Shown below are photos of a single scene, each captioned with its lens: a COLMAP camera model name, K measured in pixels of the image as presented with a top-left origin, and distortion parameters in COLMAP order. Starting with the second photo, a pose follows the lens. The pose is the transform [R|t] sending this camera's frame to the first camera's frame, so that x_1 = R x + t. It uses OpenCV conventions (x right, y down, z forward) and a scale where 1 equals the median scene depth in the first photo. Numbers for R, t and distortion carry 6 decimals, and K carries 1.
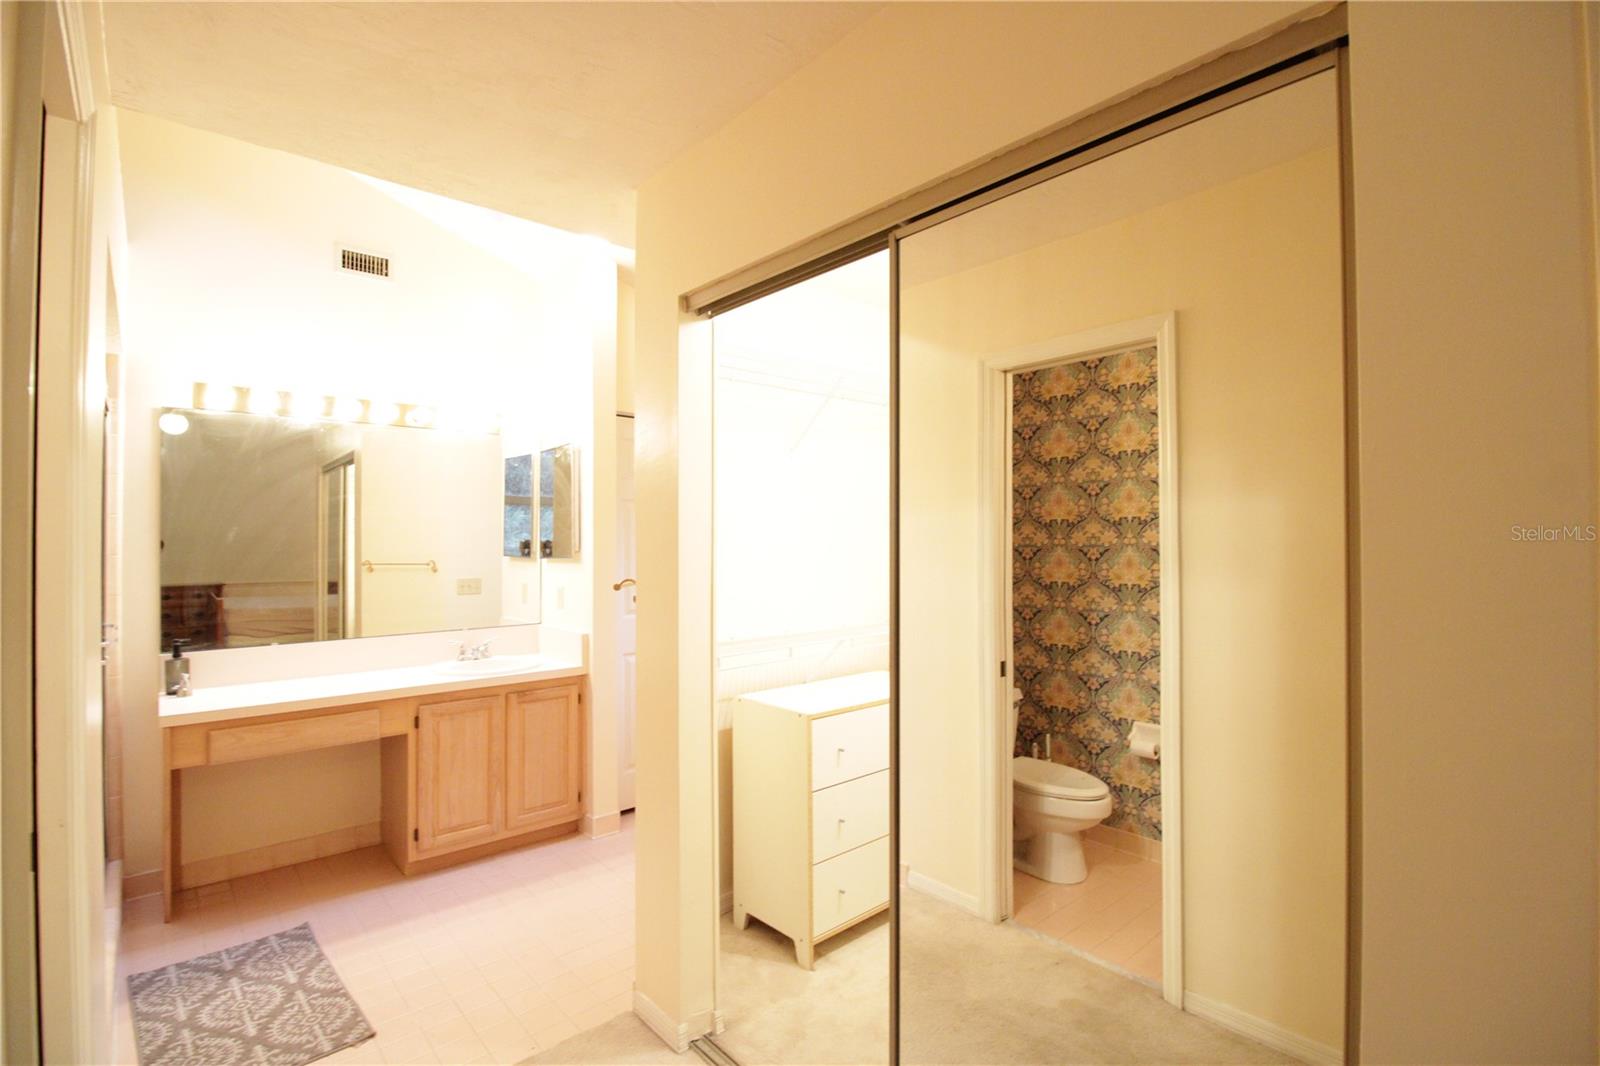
lens RADIAL K [[735.7, 0, 809.3], [0, 735.7, 533.7], [0, 0, 1]] dist [-0.008182, -0.009419]
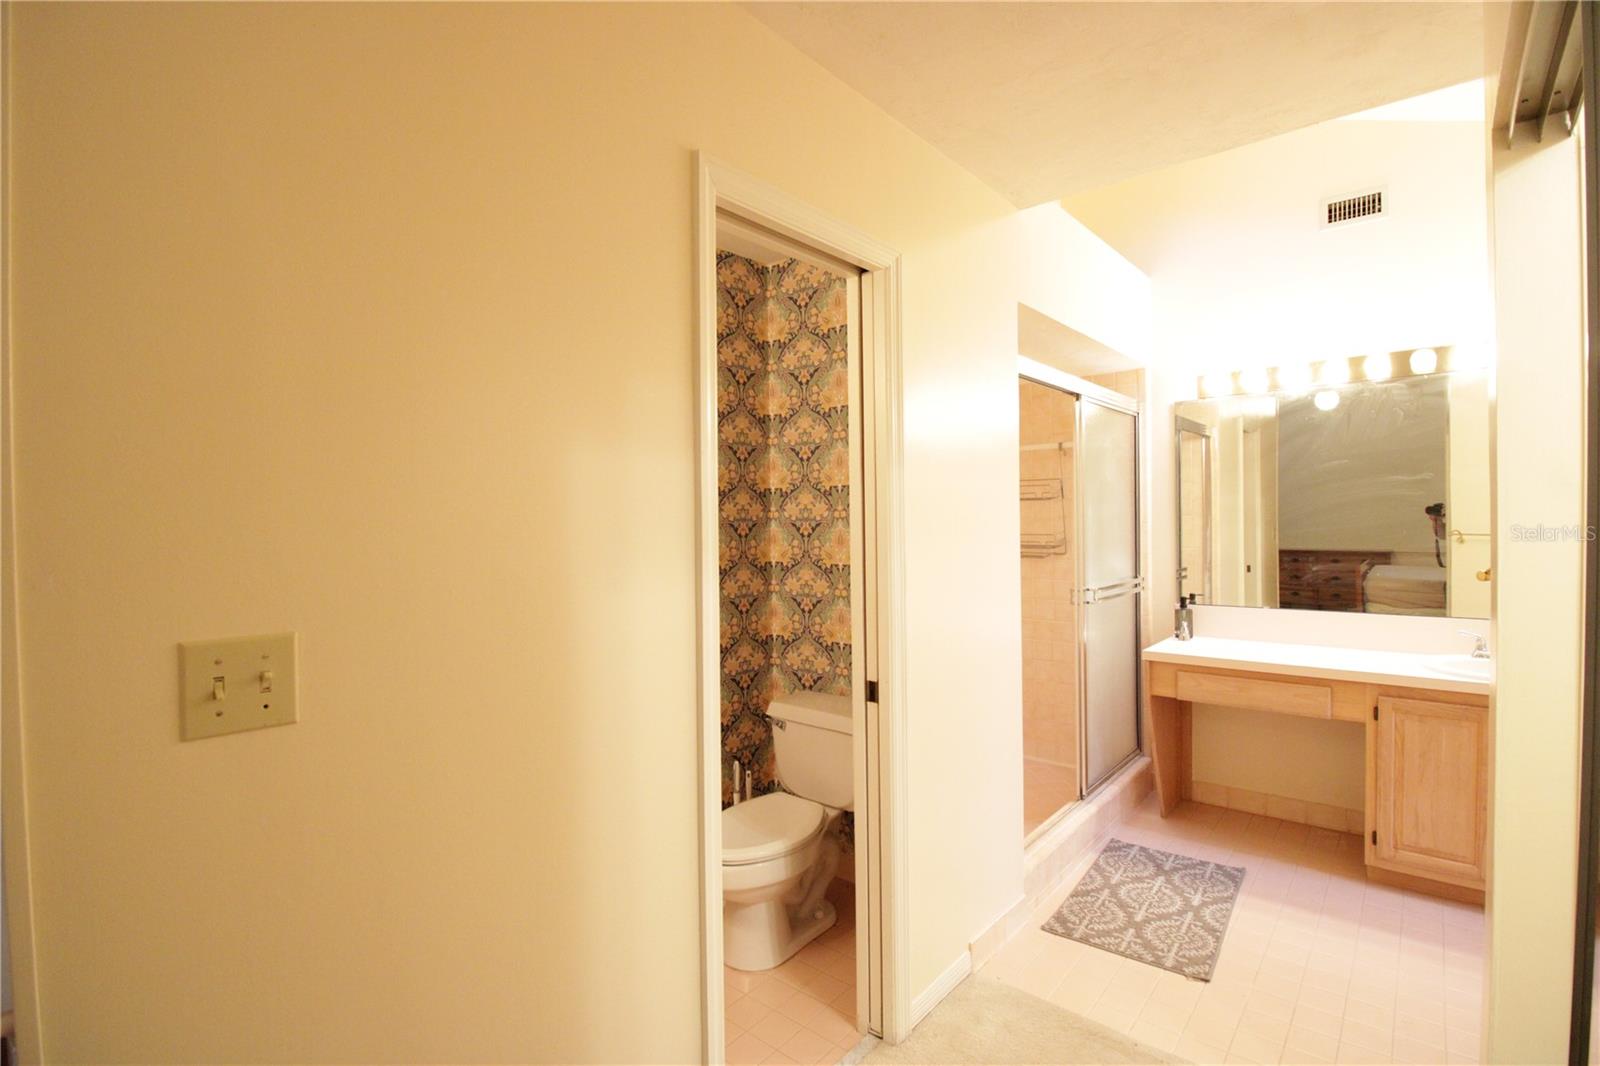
lens RADIAL K [[735.7, 0, 809.3], [0, 735.7, 533.7], [0, 0, 1]] dist [-0.008182, -0.009419]
pose [[0.140474, 0.020546, -0.989871, 0.299403], [0.025328, 0.999383, 0.024337, 0.001128], [0.989760, -0.028490, 0.139867, 0.254213]]
